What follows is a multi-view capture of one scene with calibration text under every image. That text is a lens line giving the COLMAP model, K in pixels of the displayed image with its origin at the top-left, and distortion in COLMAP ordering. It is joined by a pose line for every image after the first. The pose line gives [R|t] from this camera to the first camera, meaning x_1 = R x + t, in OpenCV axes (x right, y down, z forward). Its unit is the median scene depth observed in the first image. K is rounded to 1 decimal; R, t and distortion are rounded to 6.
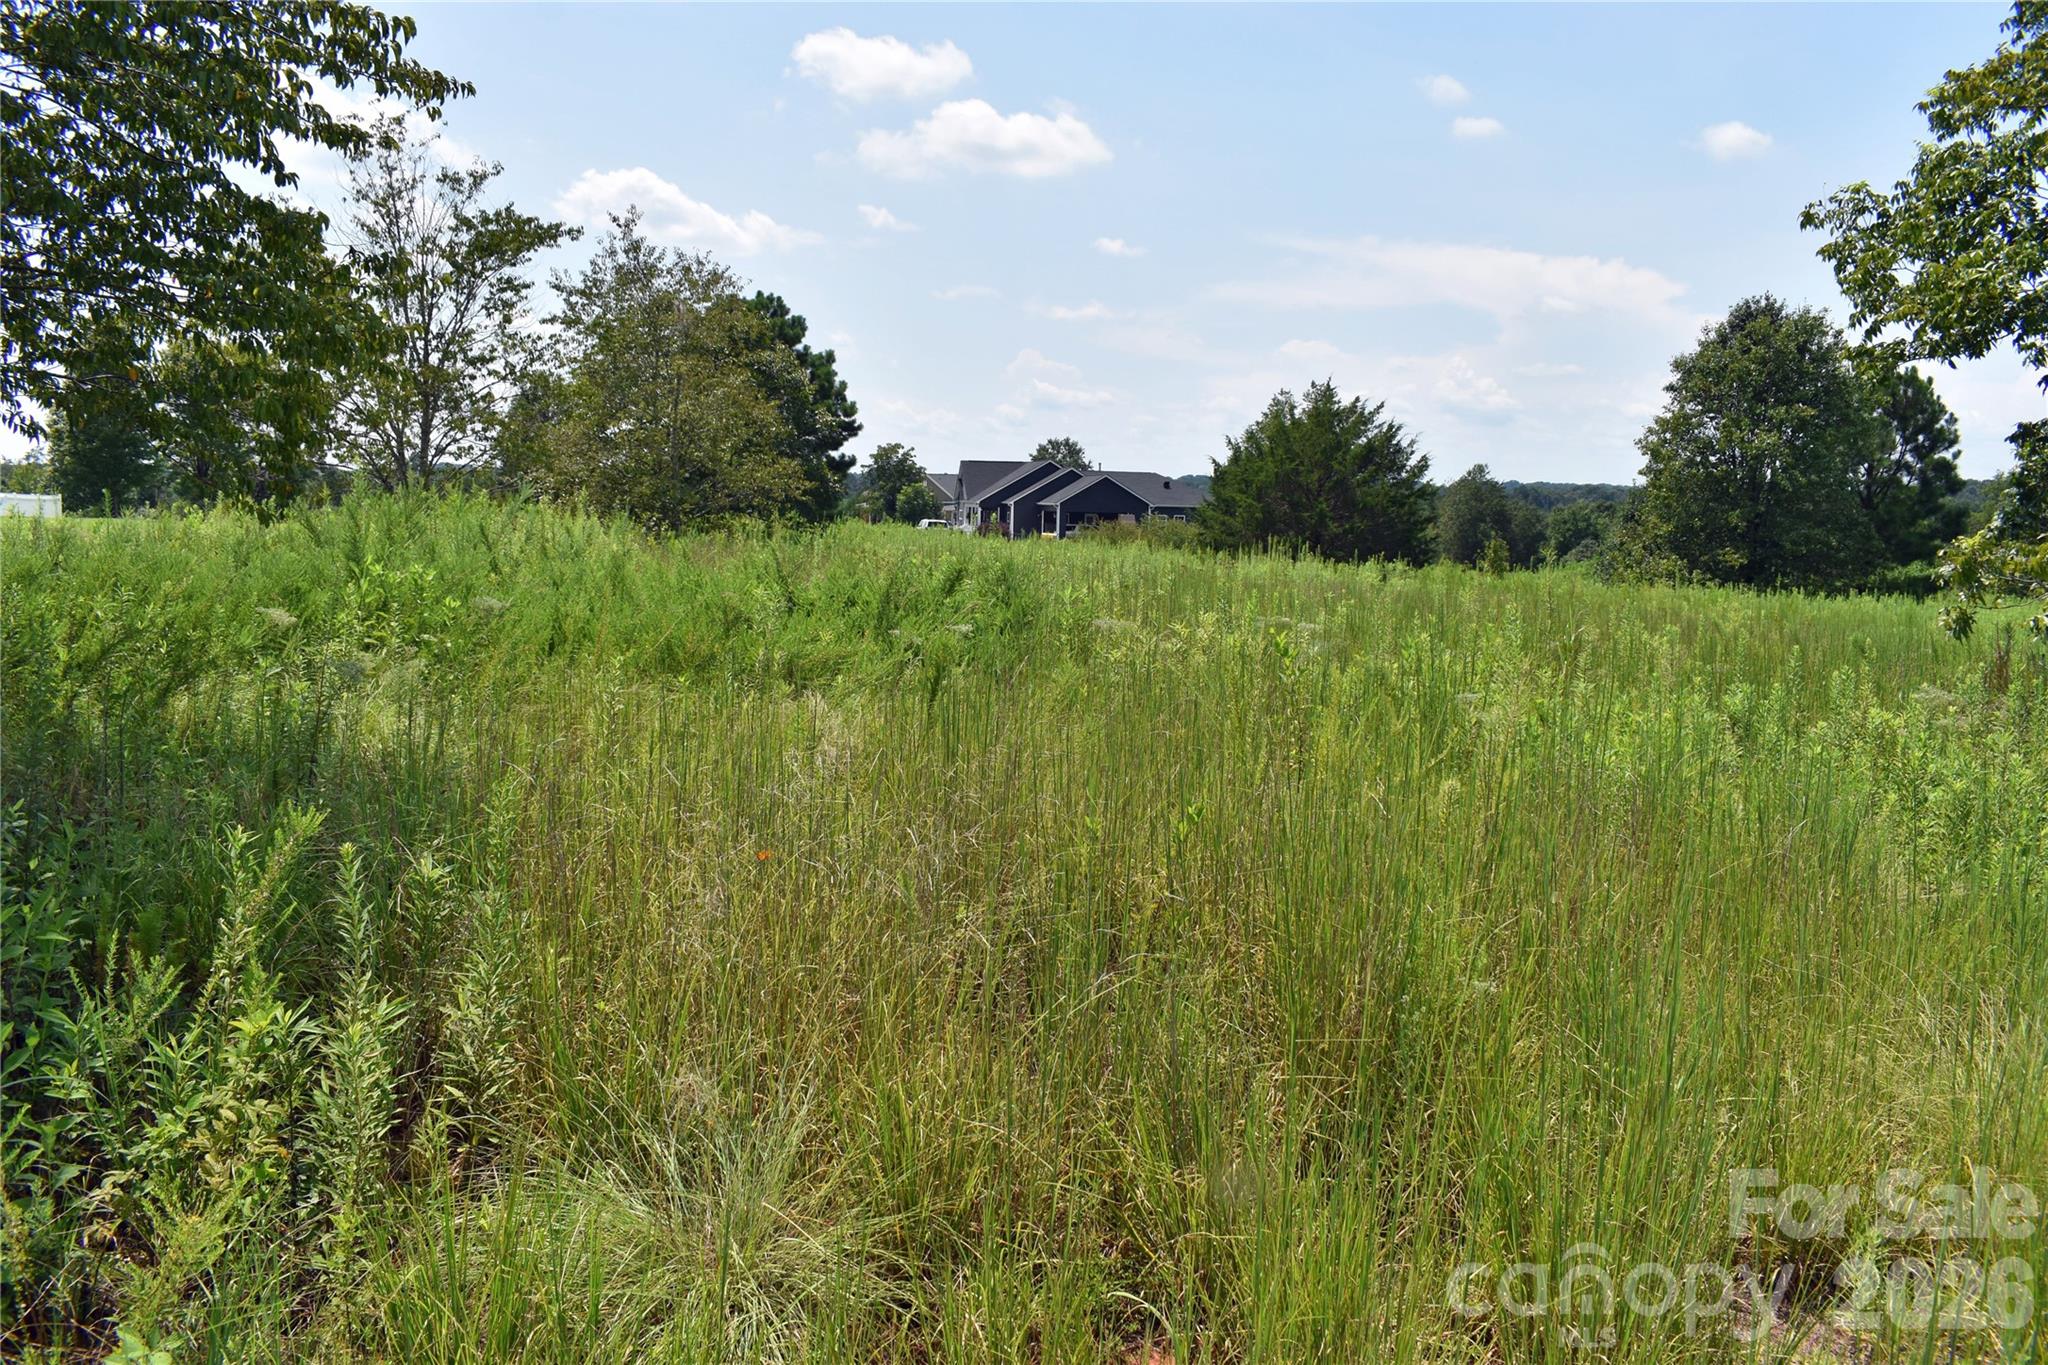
lens RADIAL K [[1648.5, 0, 1022.5], [0, 1648.5, 683.8], [0, 0, 1]] dist [-0.080526, 0.006945]
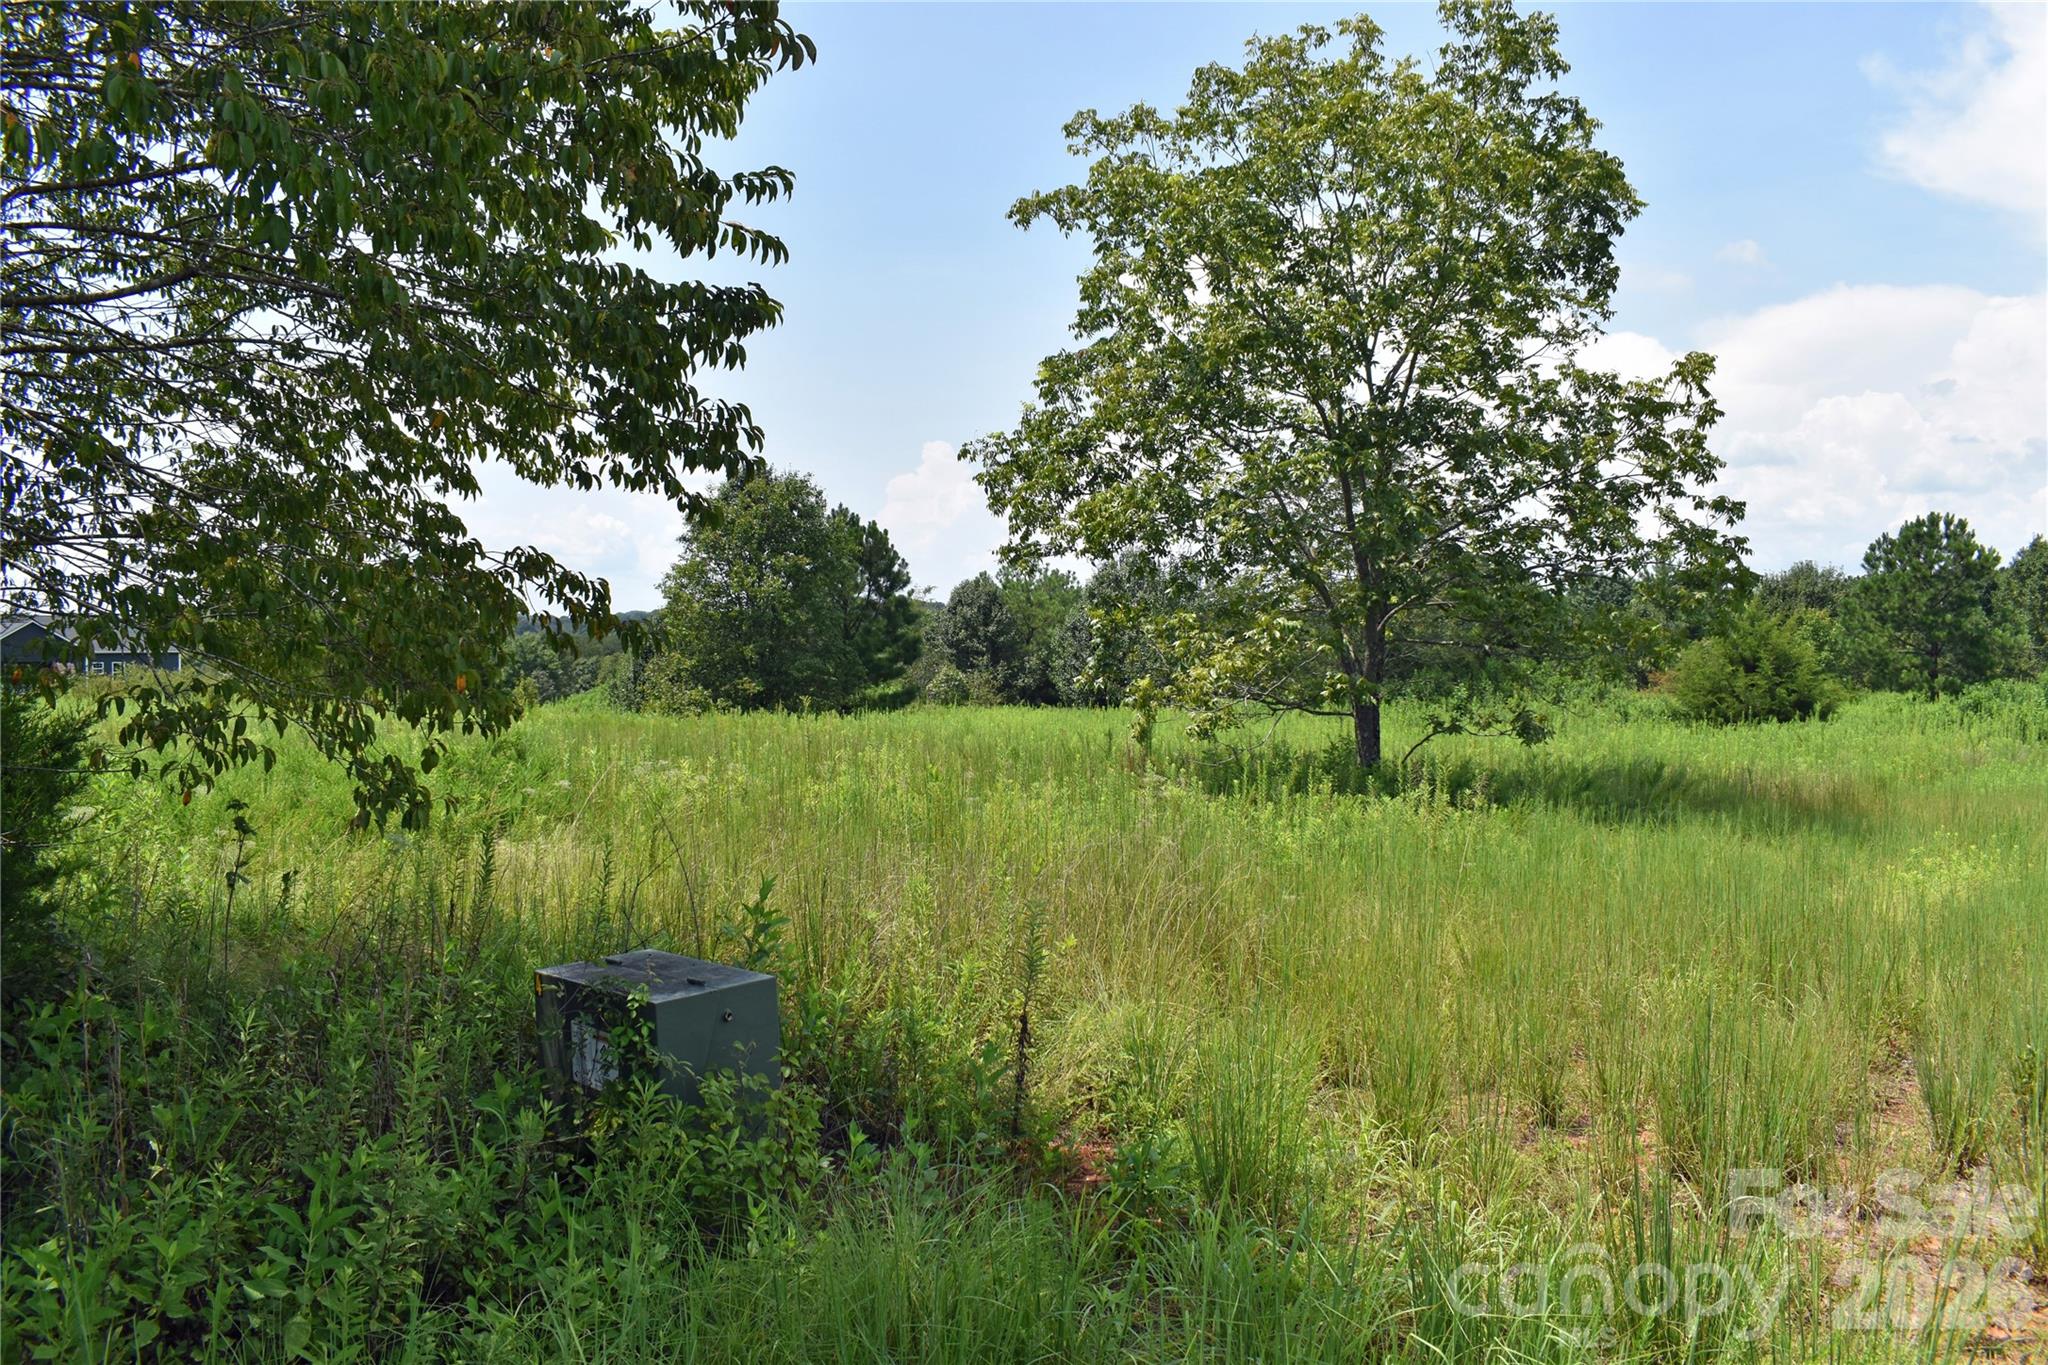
lens RADIAL K [[1648.5, 0, 1021.3], [0, 1648.5, 684.7], [0, 0, 1]] dist [-0.080526, 0.006945]
pose [[0.805156, -0.038201, 0.591831, -0.096856], [0.085288, 0.995009, -0.051804, -0.001673], [-0.586898, 0.092187, 0.804396, -0.052153]]
